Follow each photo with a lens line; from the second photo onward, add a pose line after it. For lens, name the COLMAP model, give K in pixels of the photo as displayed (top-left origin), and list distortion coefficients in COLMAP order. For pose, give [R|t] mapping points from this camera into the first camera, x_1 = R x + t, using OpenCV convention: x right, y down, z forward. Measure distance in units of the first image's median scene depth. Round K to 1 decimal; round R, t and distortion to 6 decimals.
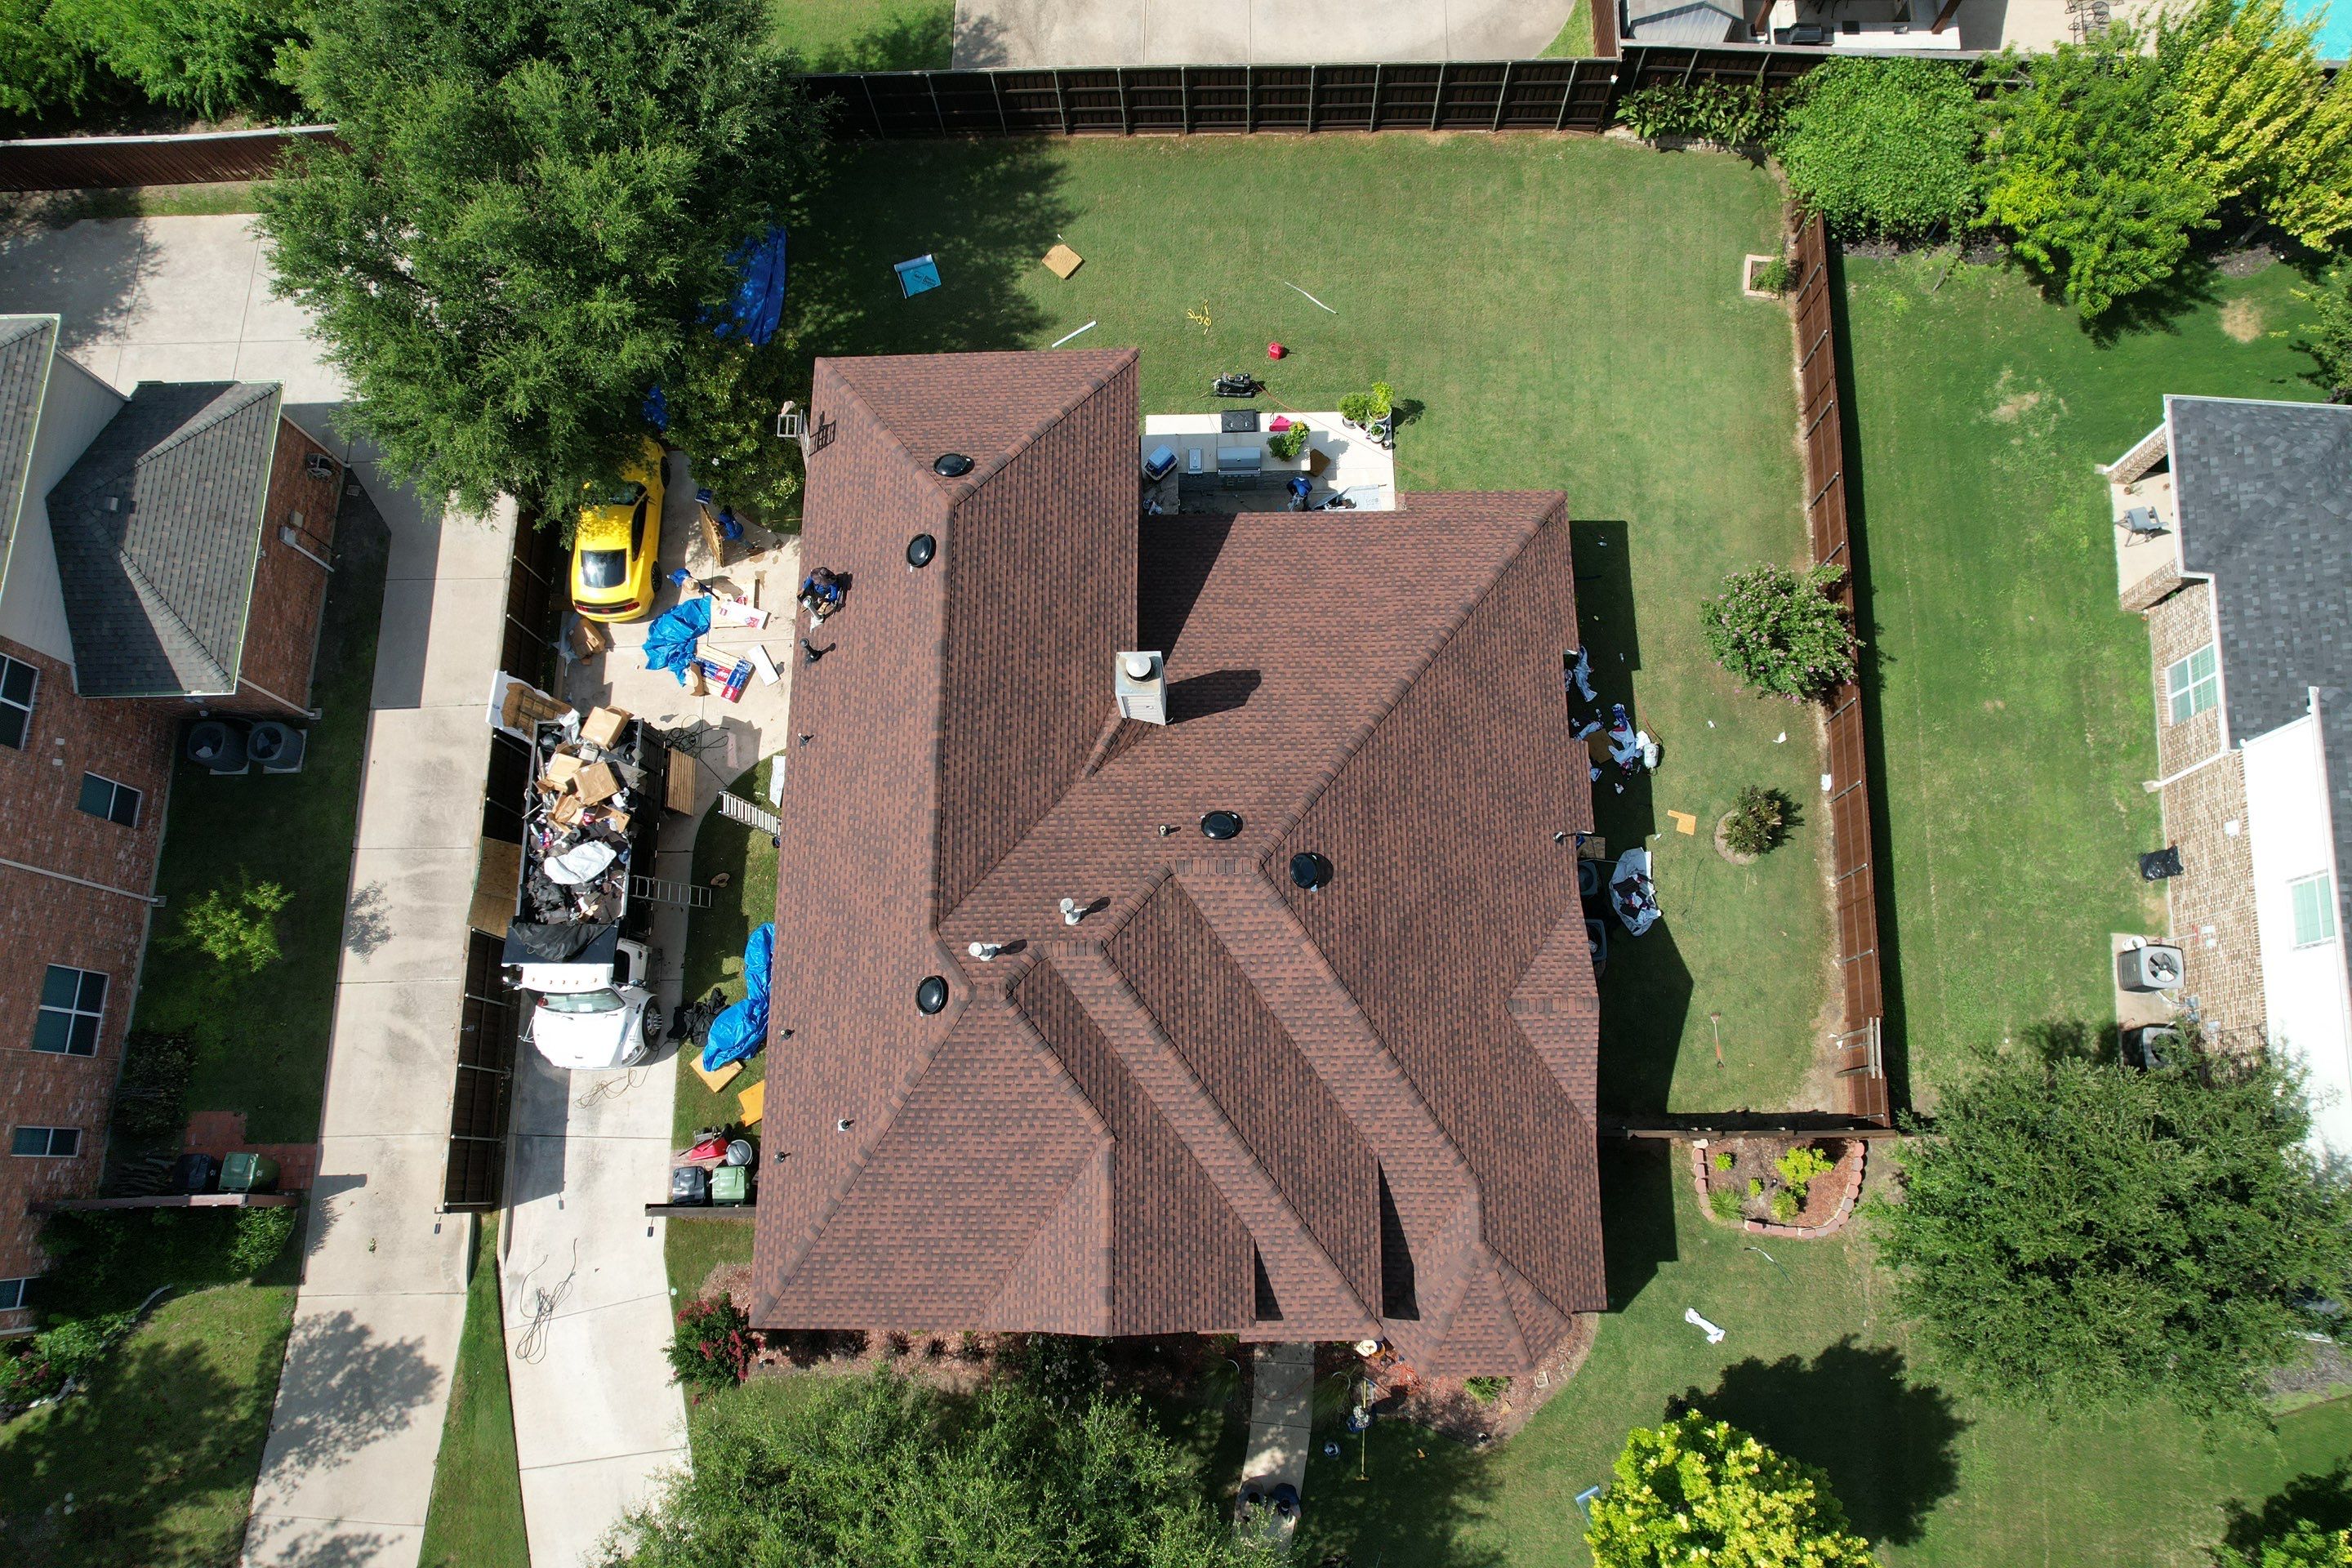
lens RADIAL K [[1506.4, 0, 1179.3], [0, 1506.4, 781.2], [0, 0, 1]] dist [-0.072113, 0.064848]
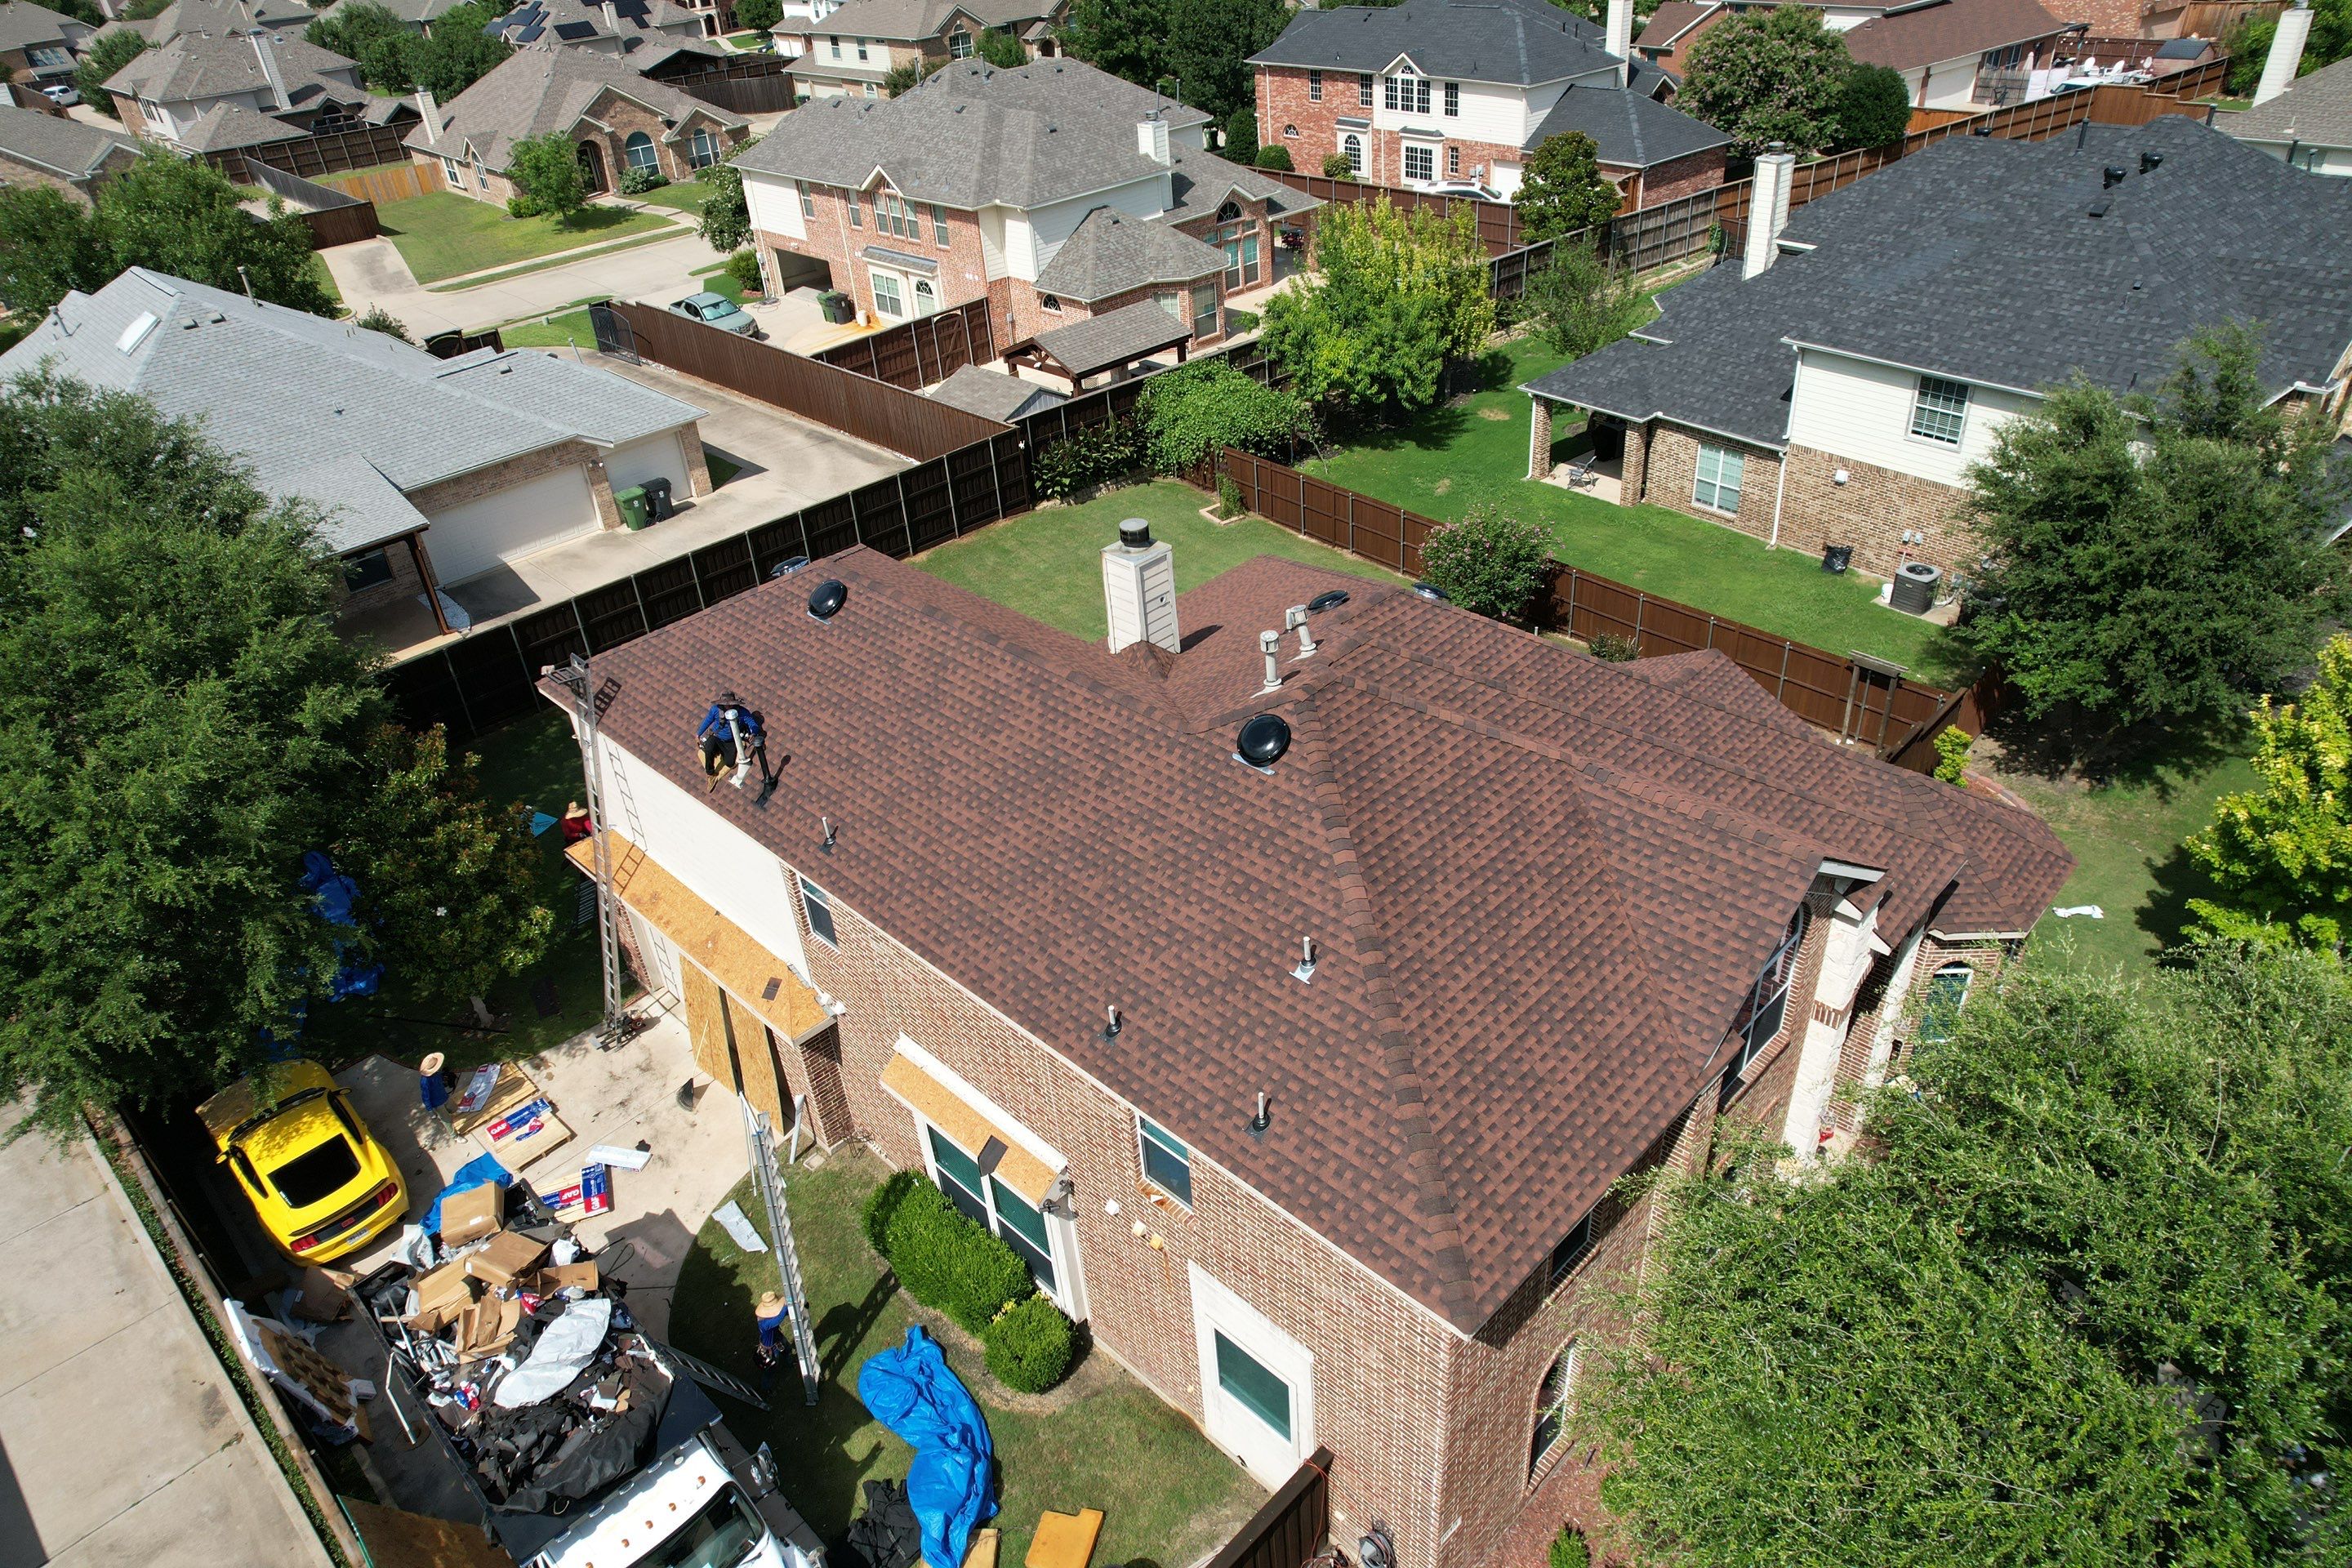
lens RADIAL K [[1506.4, 0, 1179.3], [0, 1506.4, 781.2], [0, 0, 1]] dist [-0.072113, 0.064848]
pose [[0.708609, -0.392389, 0.586433, -0.442968], [0.690343, 0.557444, -0.461176, 0.325666], [-0.145943, 0.731633, 0.665893, 0.406363]]
